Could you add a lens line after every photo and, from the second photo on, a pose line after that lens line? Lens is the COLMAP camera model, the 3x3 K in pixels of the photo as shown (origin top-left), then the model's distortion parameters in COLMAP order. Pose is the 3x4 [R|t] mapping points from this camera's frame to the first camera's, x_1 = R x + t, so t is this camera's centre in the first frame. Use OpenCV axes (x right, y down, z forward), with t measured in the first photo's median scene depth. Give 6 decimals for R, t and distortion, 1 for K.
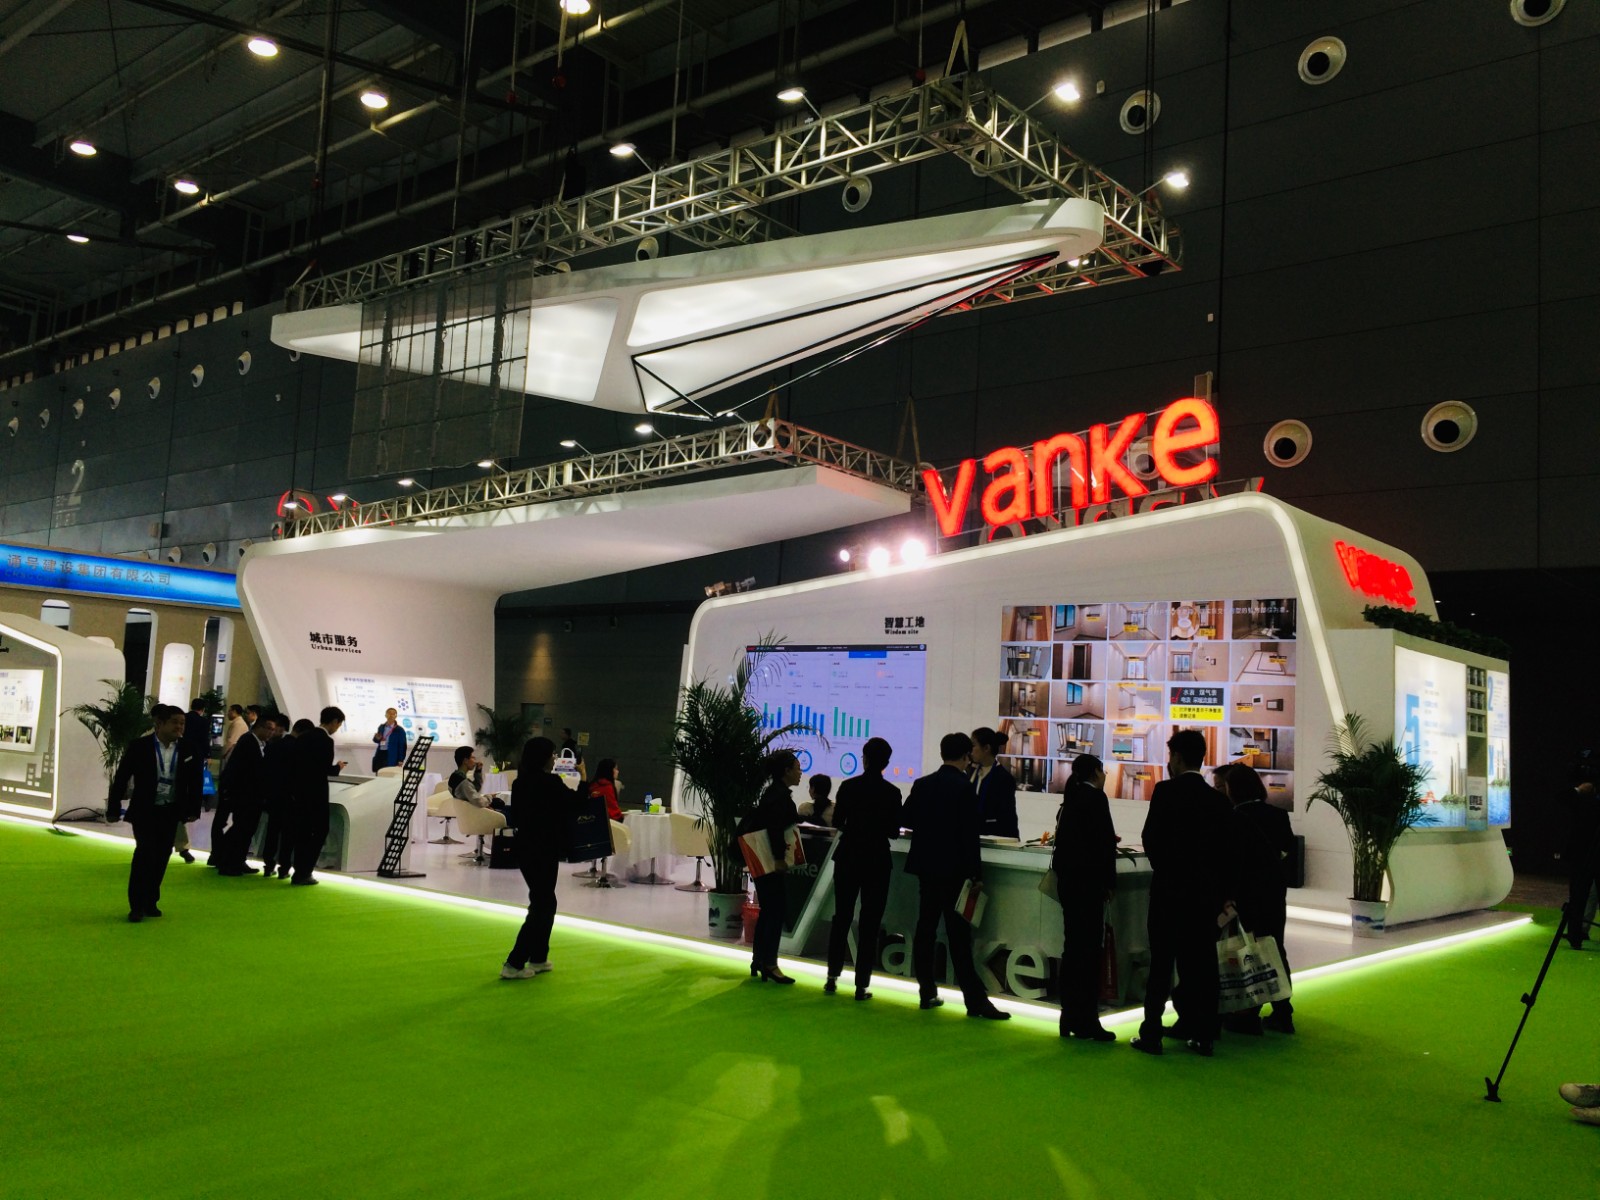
lens RADIAL K [[1360.8, 0, 797.7], [0, 1360.8, 608.7], [0, 0, 1]] dist [0.095543, -0.135773]
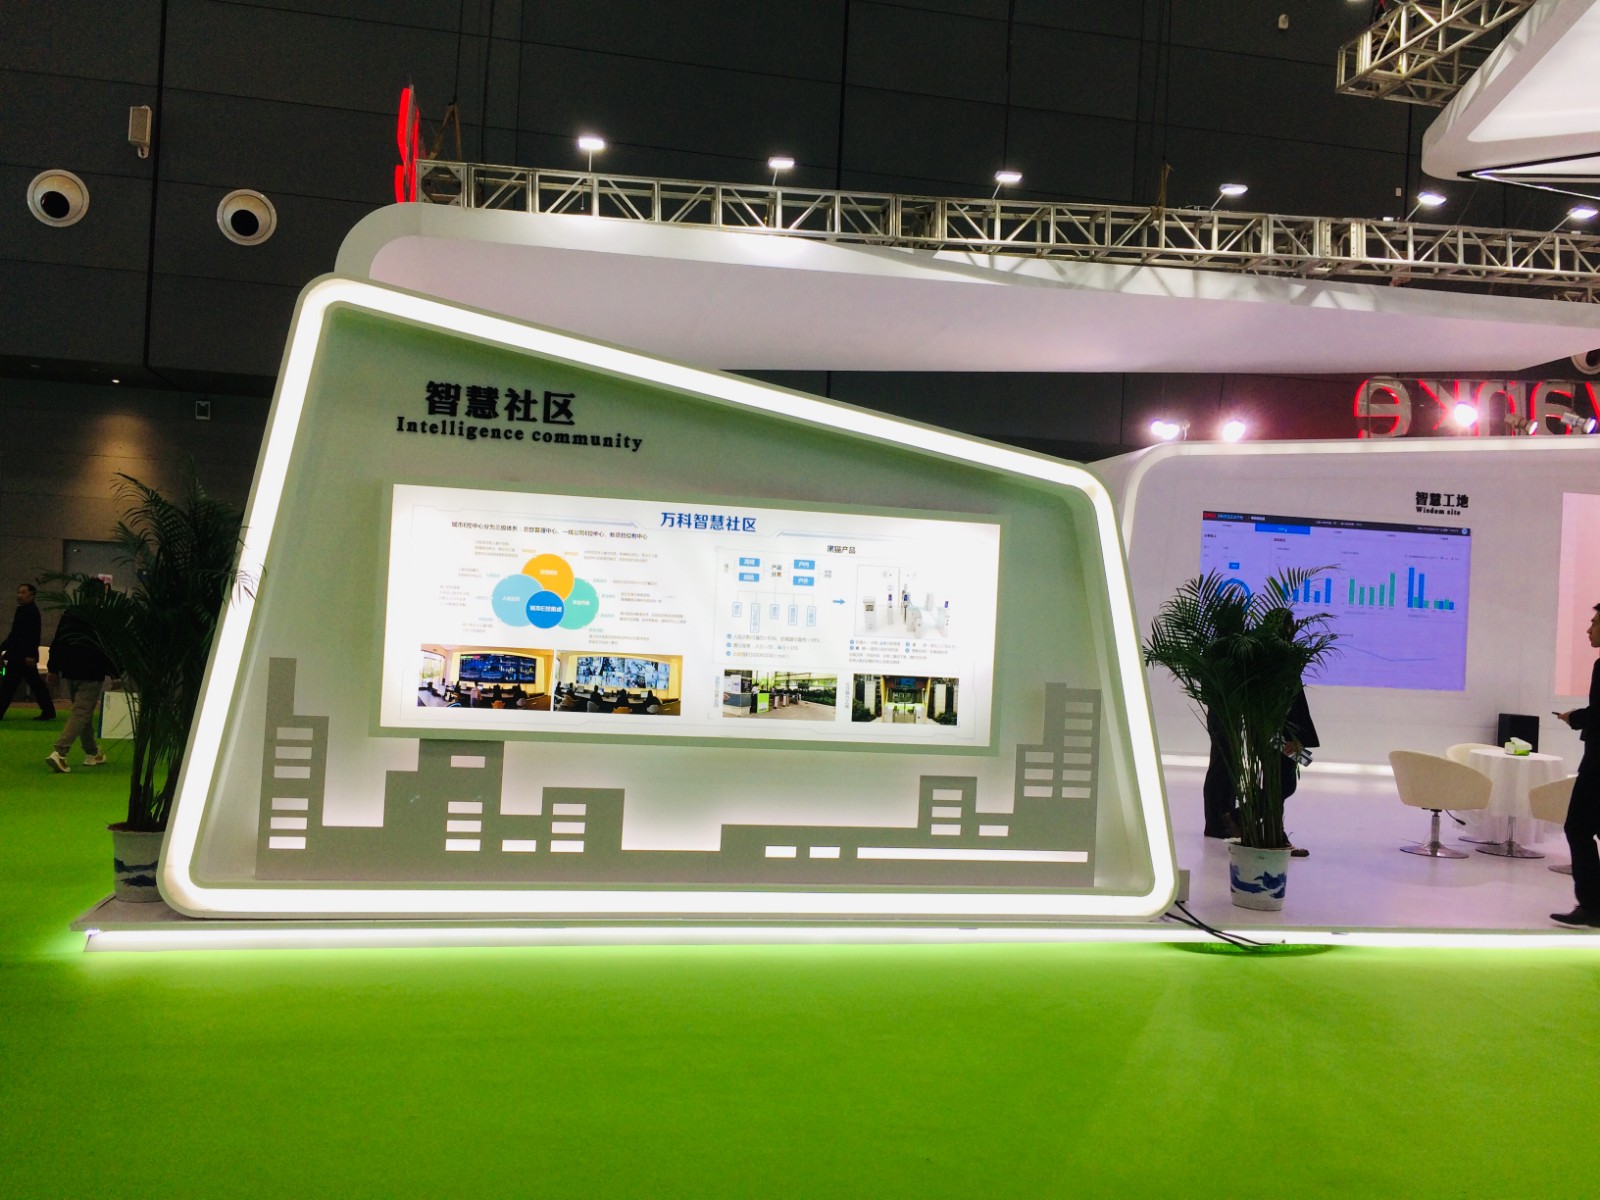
lens RADIAL K [[1360.8, 0, 800.9], [0, 1360.8, 602.7], [0, 0, 1]] dist [0.095543, -0.135773]
pose [[0.616195, -0.009199, 0.787540, -0.822018], [-0.092561, 0.992156, 0.084012, 0.037420], [-0.782136, -0.124663, 0.610510, 0.776550]]
